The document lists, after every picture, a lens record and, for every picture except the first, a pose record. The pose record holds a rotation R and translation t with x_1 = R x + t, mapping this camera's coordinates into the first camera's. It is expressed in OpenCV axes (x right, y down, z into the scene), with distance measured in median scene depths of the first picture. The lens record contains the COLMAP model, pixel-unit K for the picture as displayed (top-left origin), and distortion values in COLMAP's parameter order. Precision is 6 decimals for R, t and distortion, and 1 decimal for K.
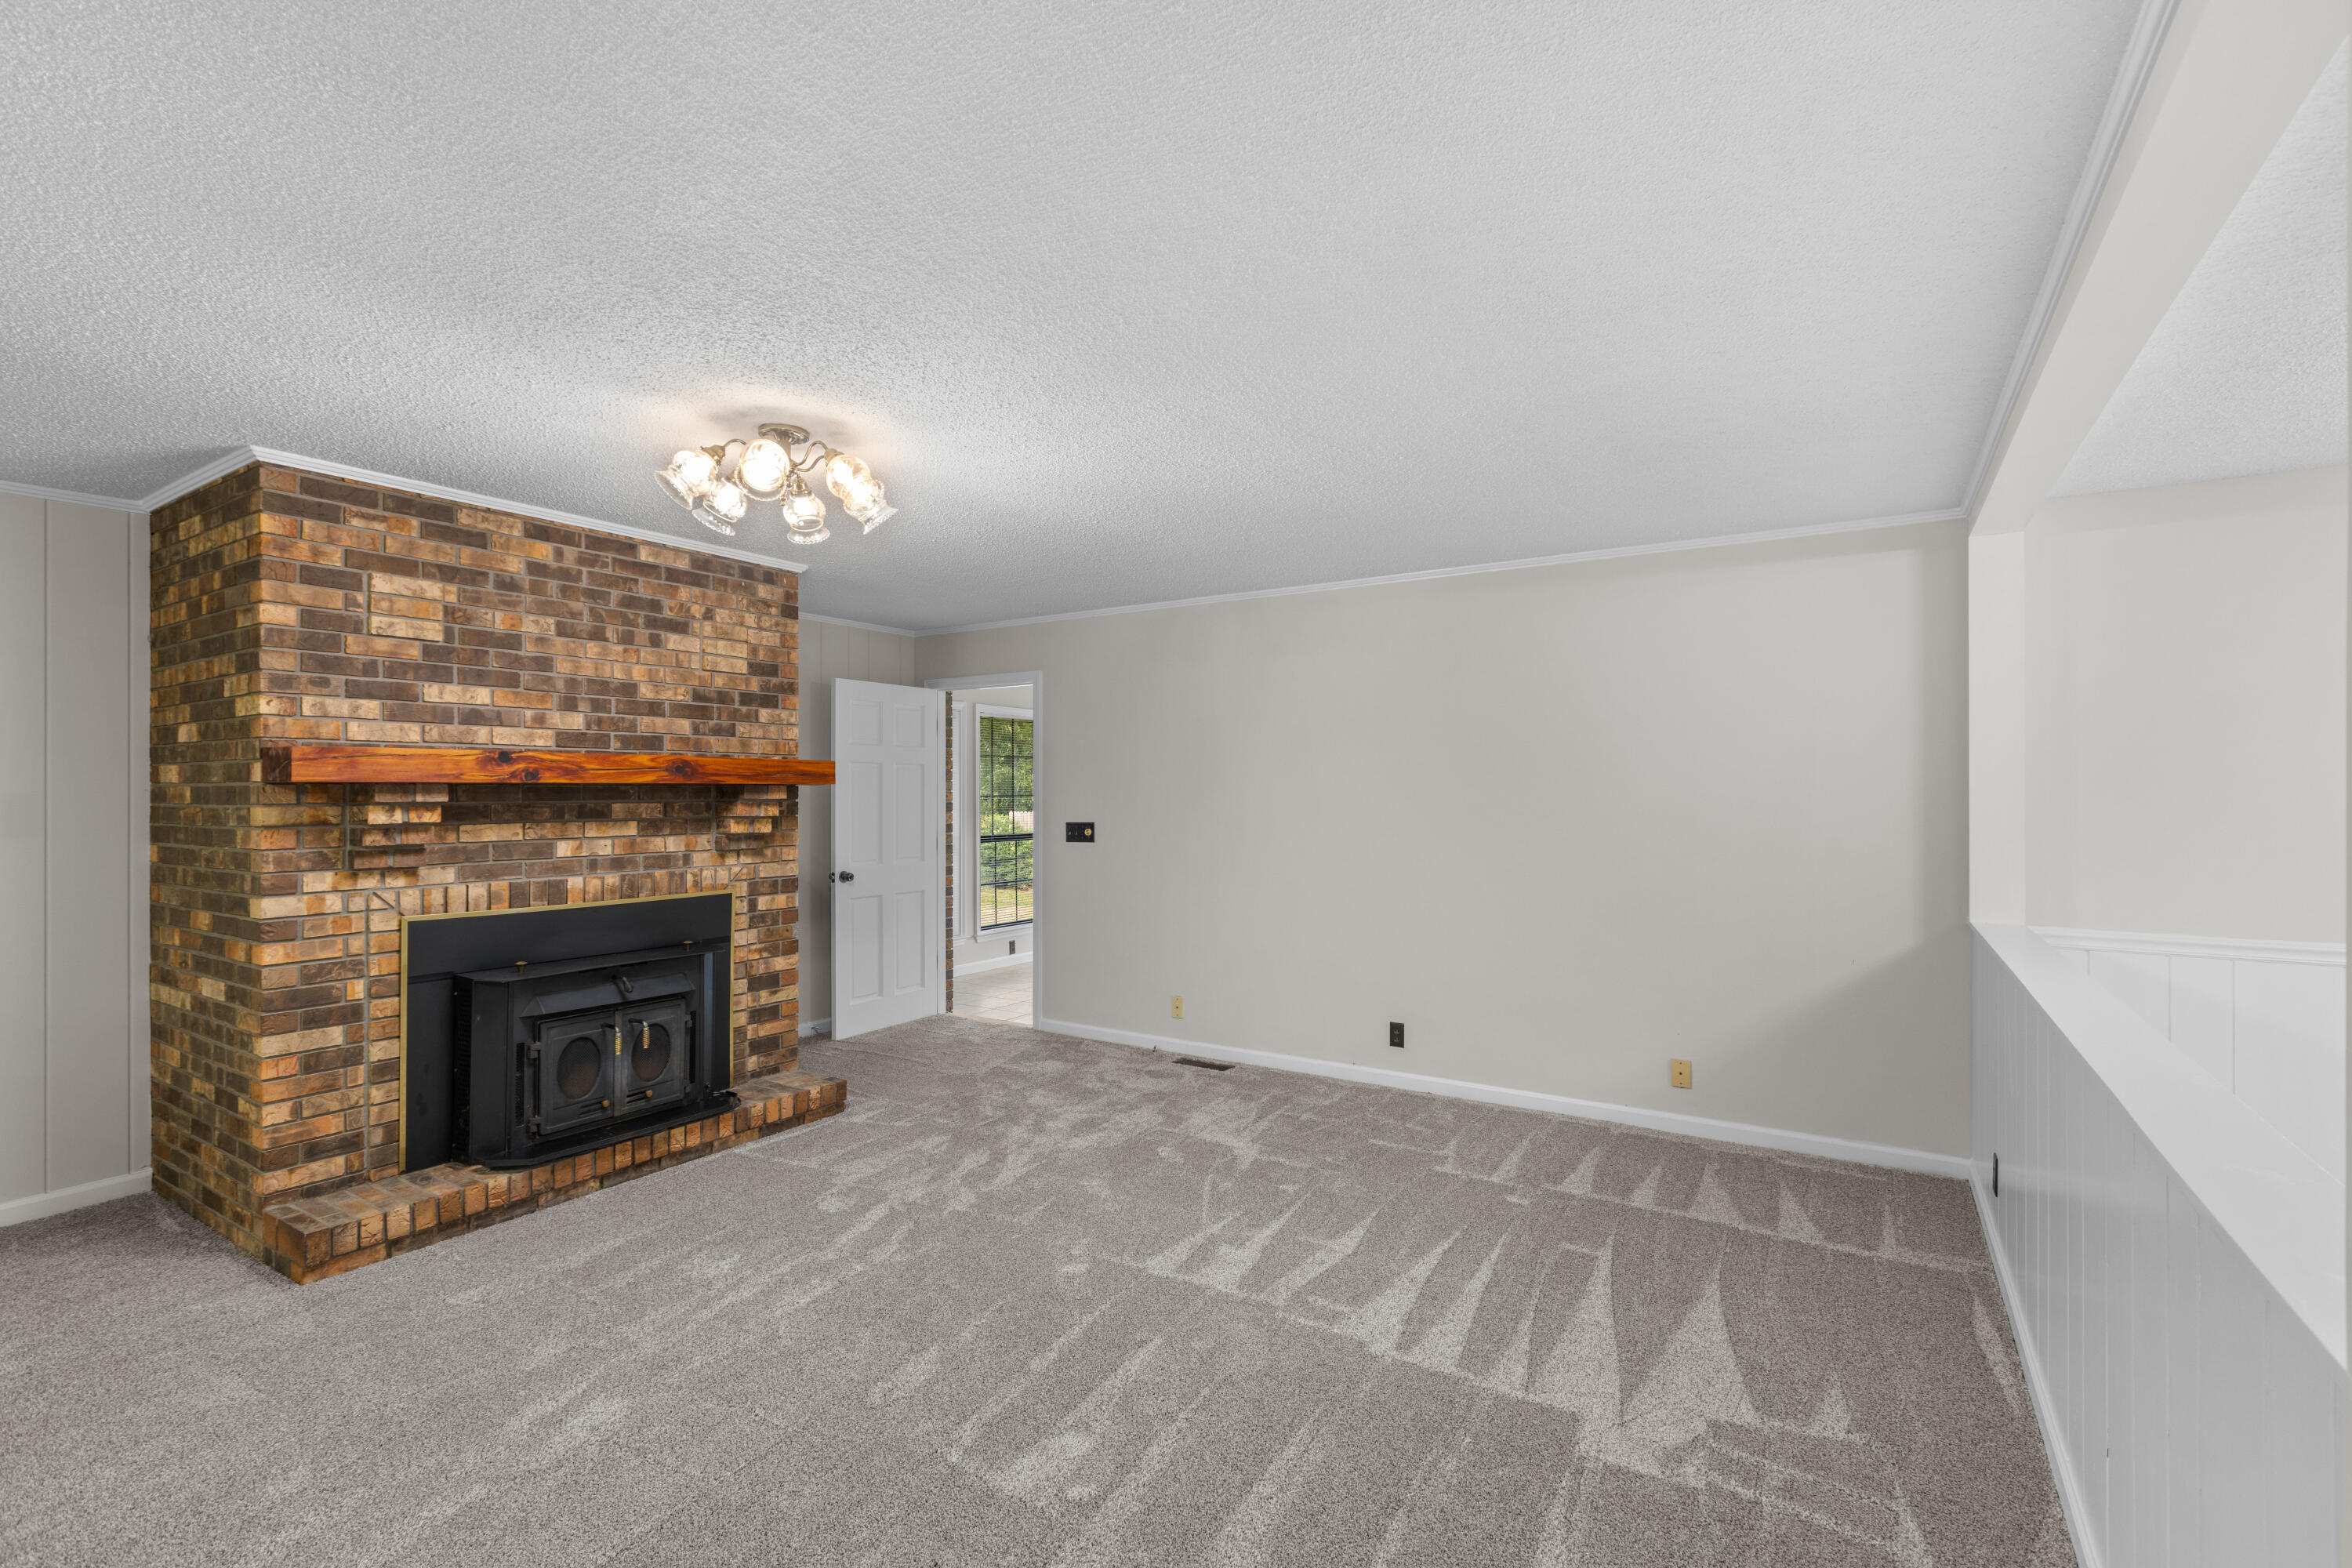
lens RADIAL K [[1052.4, 0, 1174.7], [0, 1052.4, 786.8], [0, 0, 1]] dist [0.000102, -0.000034]
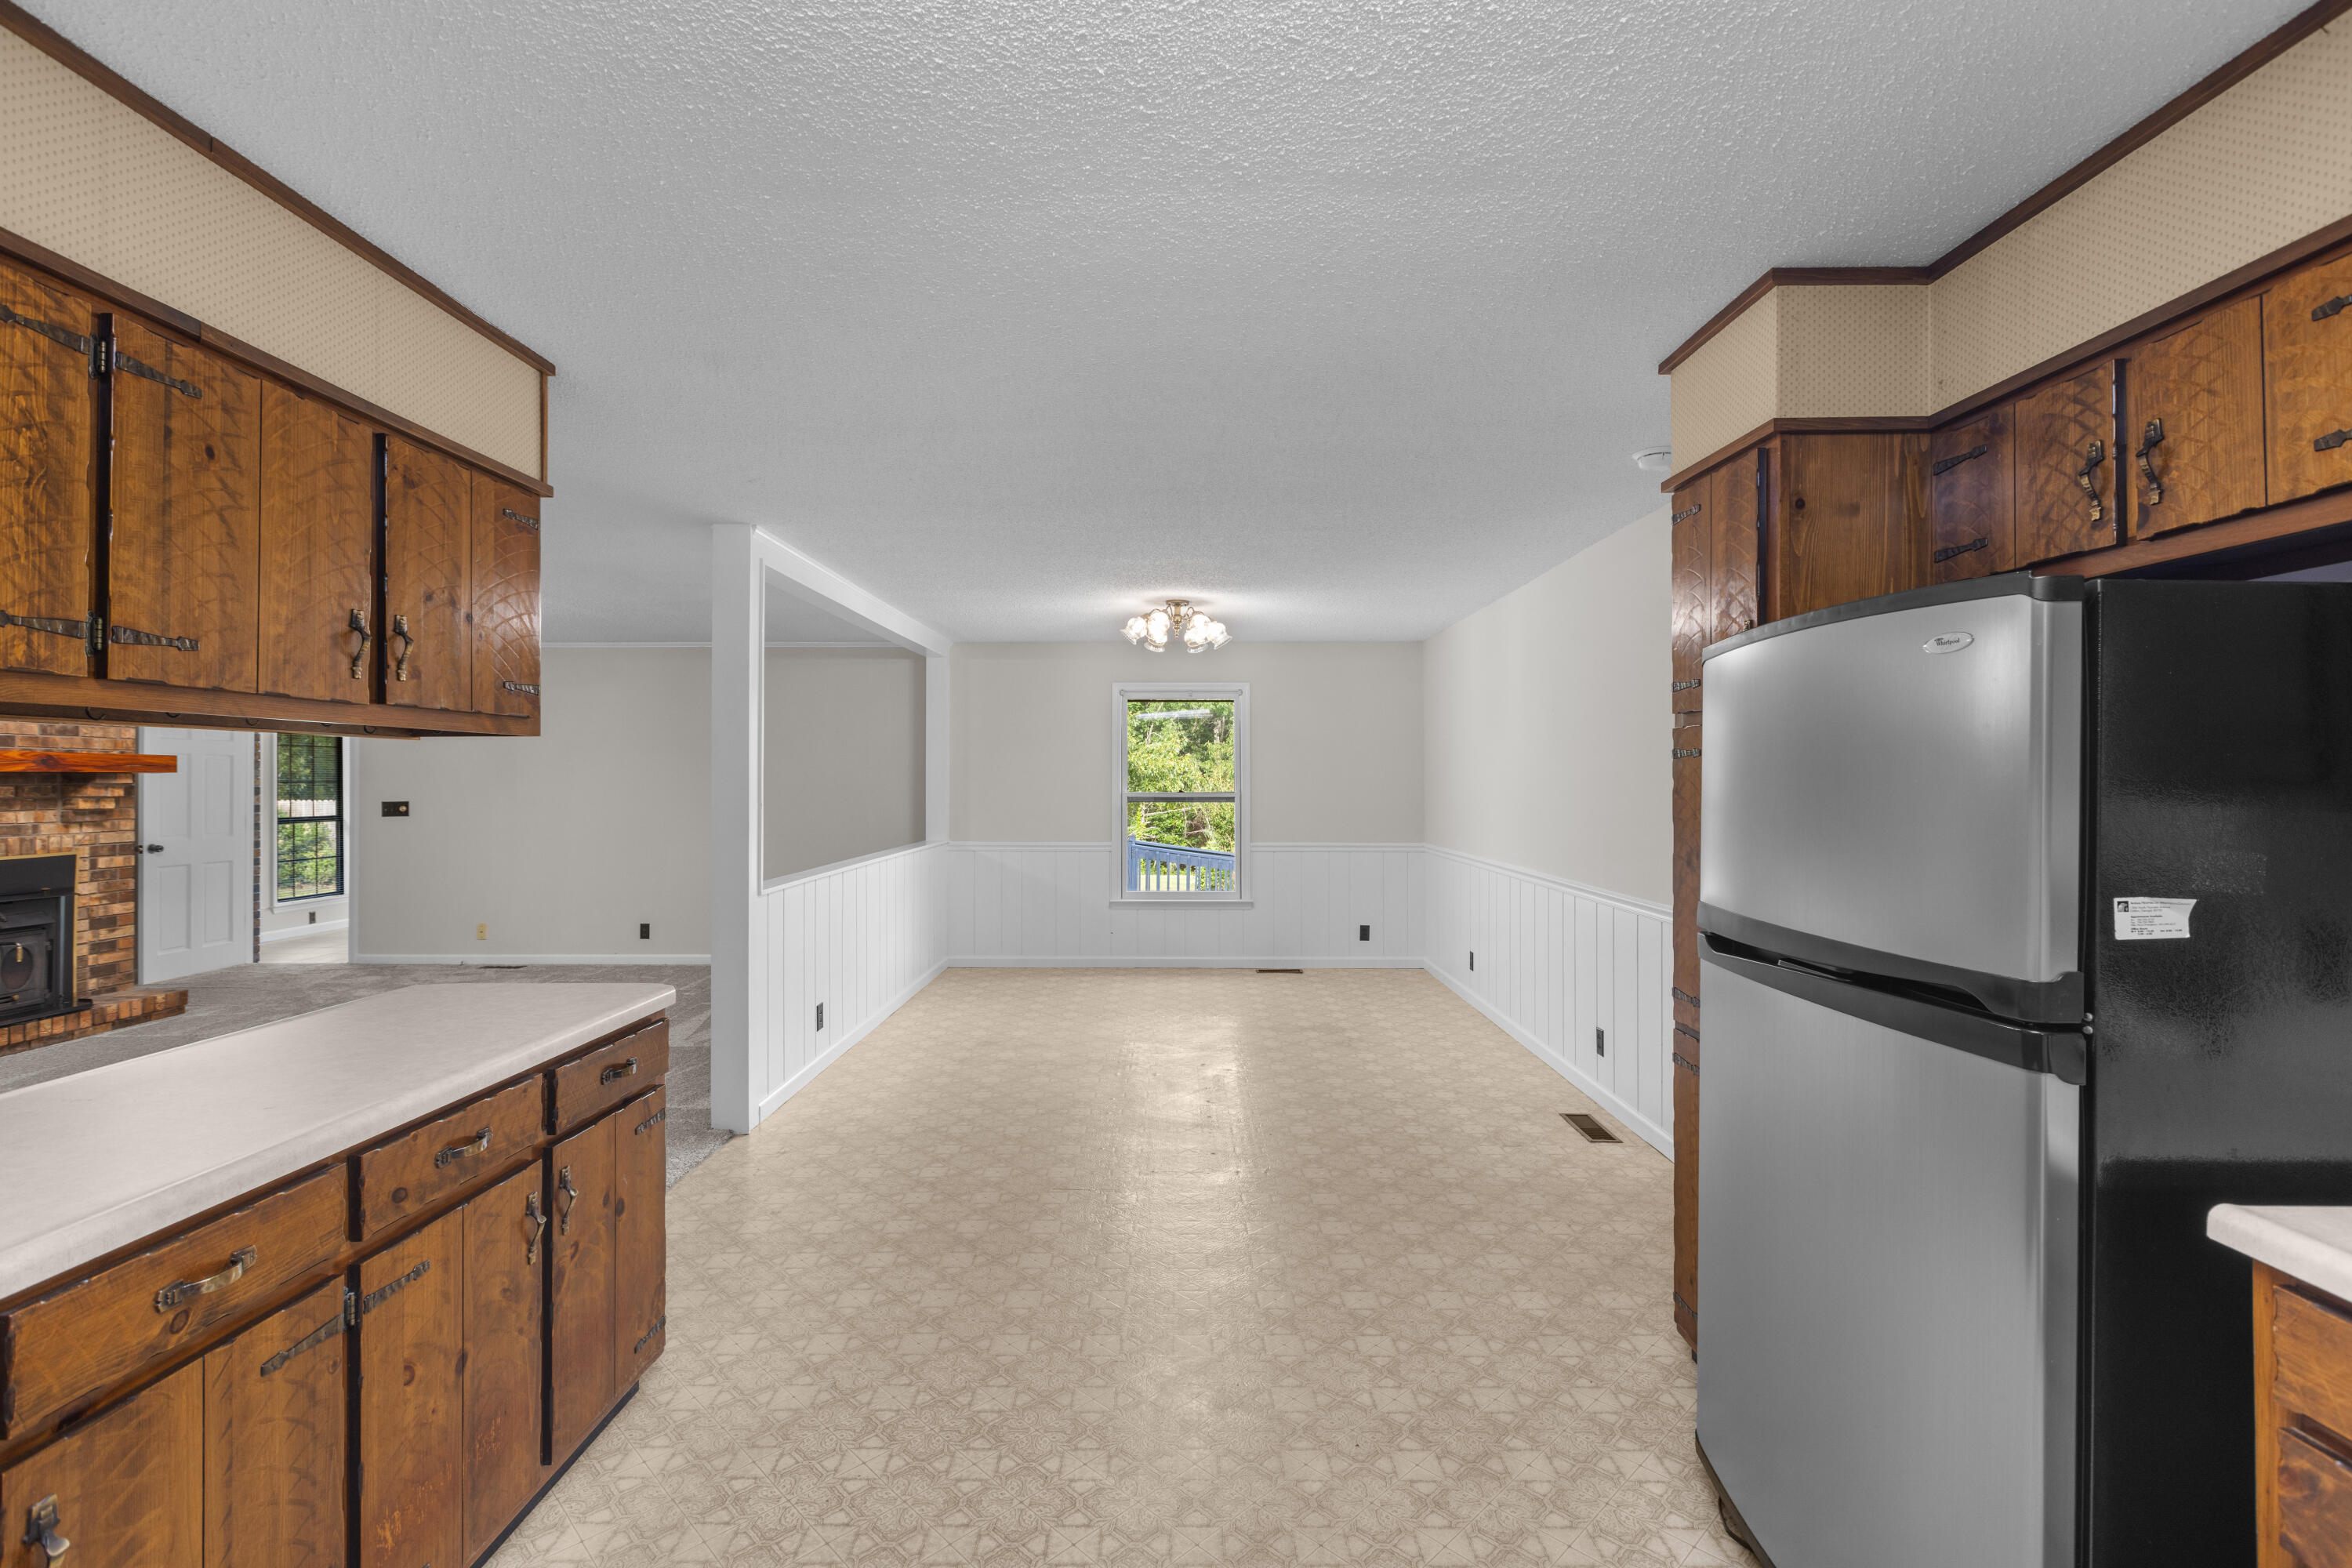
lens RADIAL K [[1052.4, 0, 1171.2], [0, 1052.4, 774.2], [0, 0, 1]] dist [0.000102, -0.000034]
pose [[0.844694, 0.003126, 0.535240, 0.033969], [-0.002838, 0.999995, -0.001363, -0.002119], [-0.535241, -0.000368, 0.844699, -0.848475]]
